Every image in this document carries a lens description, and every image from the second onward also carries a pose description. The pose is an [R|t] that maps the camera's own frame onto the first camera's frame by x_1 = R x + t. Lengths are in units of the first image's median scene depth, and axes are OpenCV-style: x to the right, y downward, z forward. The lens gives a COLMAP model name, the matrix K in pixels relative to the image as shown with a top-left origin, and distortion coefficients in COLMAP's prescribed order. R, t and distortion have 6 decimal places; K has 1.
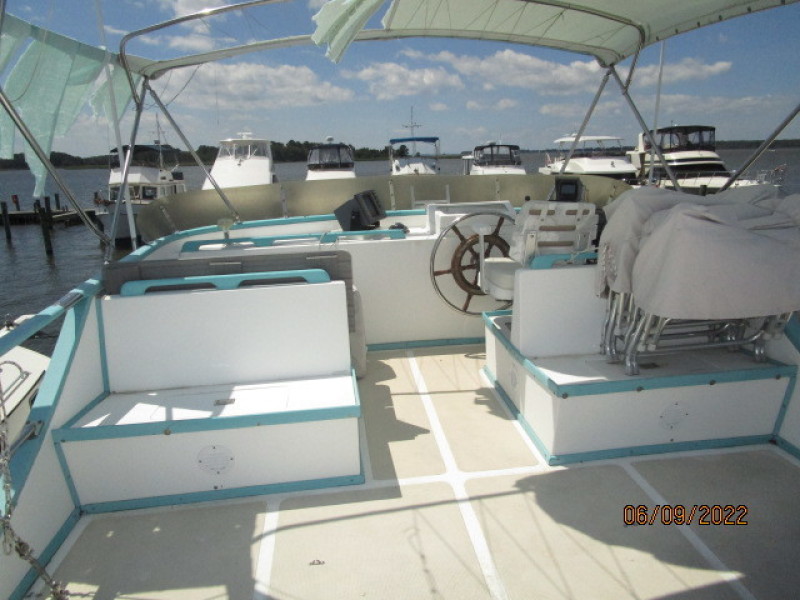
lens RADIAL K [[568.5, 0, 401.5], [0, 568.5, 298.9], [0, 0, 1]] dist [-0.027835, 0.016964]
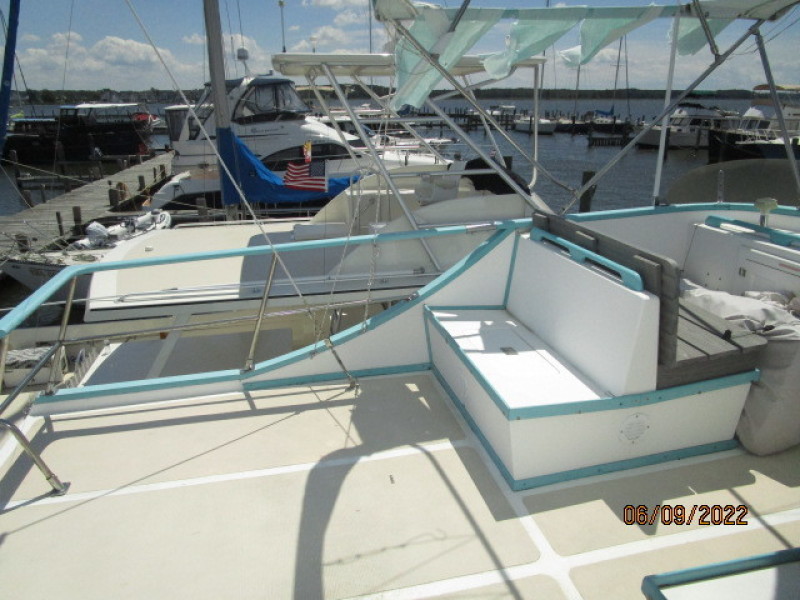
lens RADIAL K [[568.5, 0, 399.3], [0, 568.5, 296.4], [0, 0, 1]] dist [-0.027835, 0.016964]
pose [[0.110826, 0.355978, -0.927900, 0.606578], [-0.251978, 0.913208, 0.320246, -0.200358], [0.961366, 0.198319, 0.190906, 0.534120]]
